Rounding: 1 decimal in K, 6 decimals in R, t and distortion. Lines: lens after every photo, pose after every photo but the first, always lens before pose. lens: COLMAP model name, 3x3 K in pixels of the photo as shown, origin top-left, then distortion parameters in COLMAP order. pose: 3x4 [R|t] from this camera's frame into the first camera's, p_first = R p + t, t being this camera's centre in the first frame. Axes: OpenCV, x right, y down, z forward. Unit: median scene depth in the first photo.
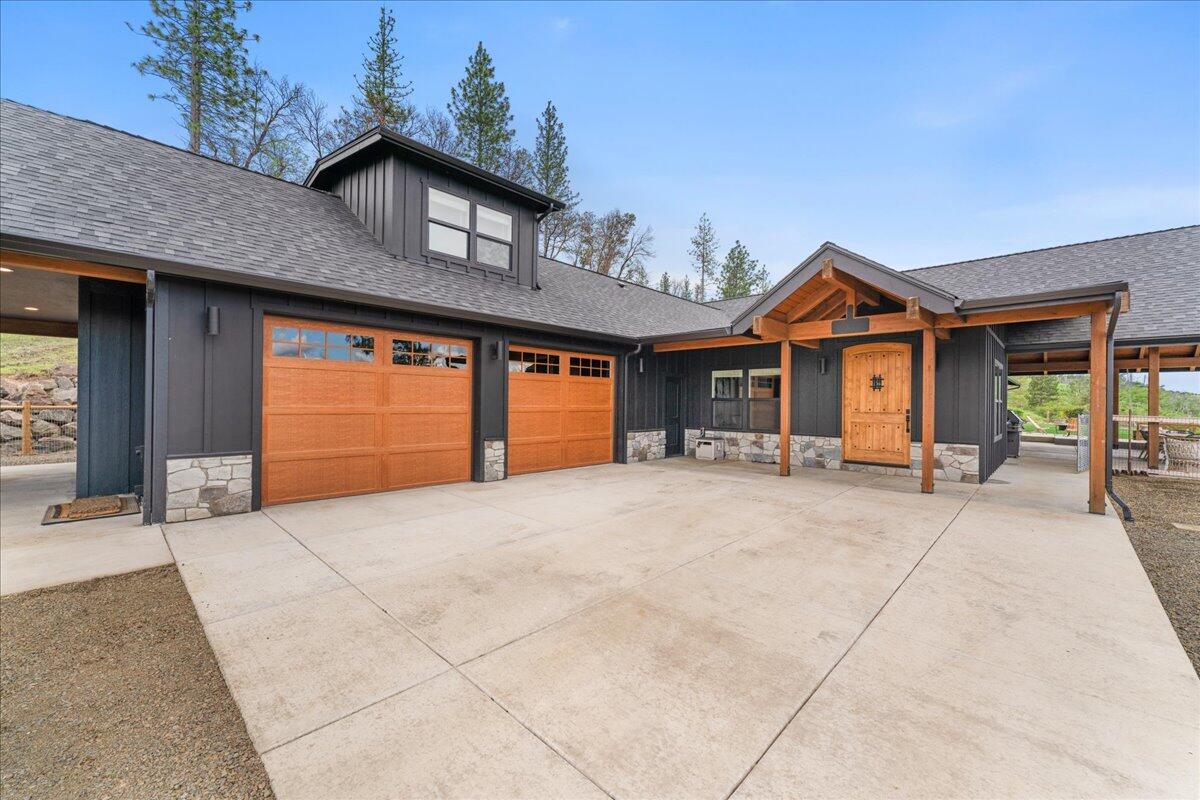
lens RADIAL K [[475.2, 0, 598.2], [0, 475.2, 399.4], [0, 0, 1]] dist [0.002321, -0.000424]
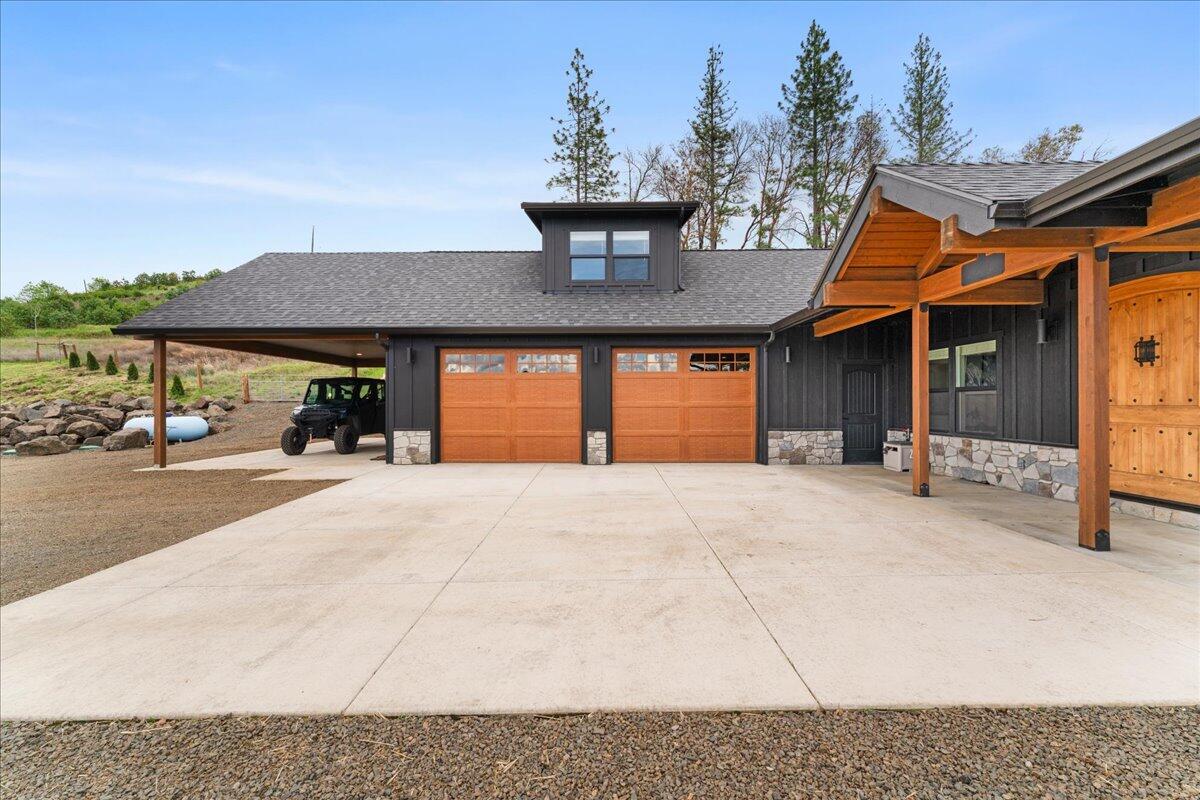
lens RADIAL K [[475.2, 0, 598.2], [0, 475.2, 399.4], [0, 0, 1]] dist [0.002321, -0.000424]
pose [[0.681331, -0.016912, -0.731780, 0.545564], [0.014125, 0.999851, -0.009957, 0.016550], [0.731839, -0.003552, 0.681469, 0.160252]]
